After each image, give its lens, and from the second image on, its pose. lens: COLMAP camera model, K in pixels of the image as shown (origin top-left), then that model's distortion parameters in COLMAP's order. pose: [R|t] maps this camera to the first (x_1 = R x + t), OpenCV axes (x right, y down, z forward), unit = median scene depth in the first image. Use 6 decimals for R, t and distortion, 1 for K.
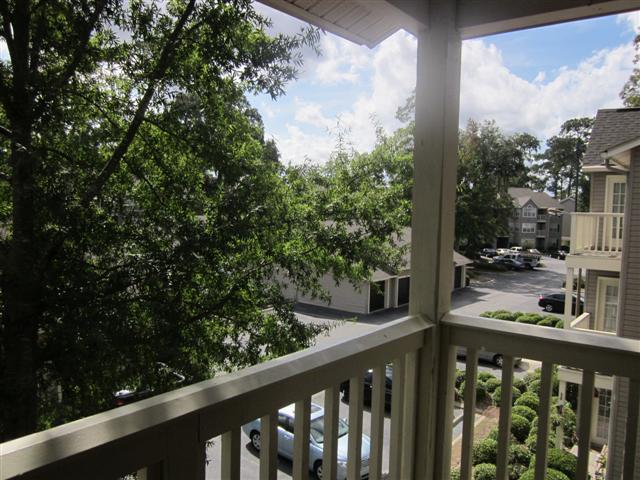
lens RADIAL K [[539.0, 0, 320.0], [0, 539.0, 240.0], [0, 0, 1]] dist [-0.028644, 0.014086]
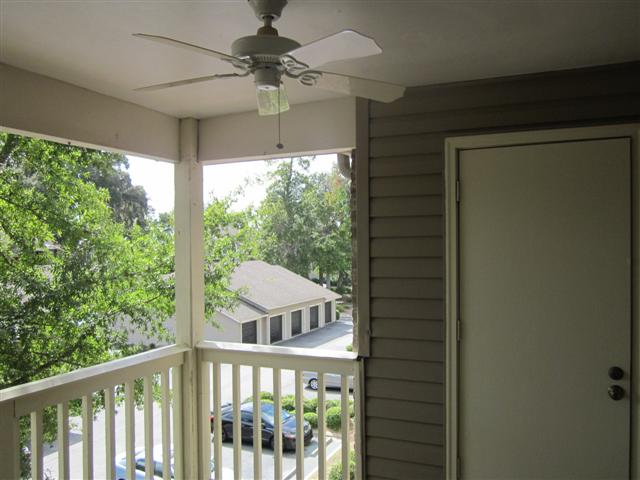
lens RADIAL K [[539.0, 0, 320.0], [0, 539.0, 240.0], [0, 0, 1]] dist [-0.028644, 0.014086]
pose [[0.973865, -0.034875, 0.224436, 0.078215], [0.051141, 0.996436, -0.067074, -0.010517], [-0.221297, 0.076799, 0.972178, -0.205441]]
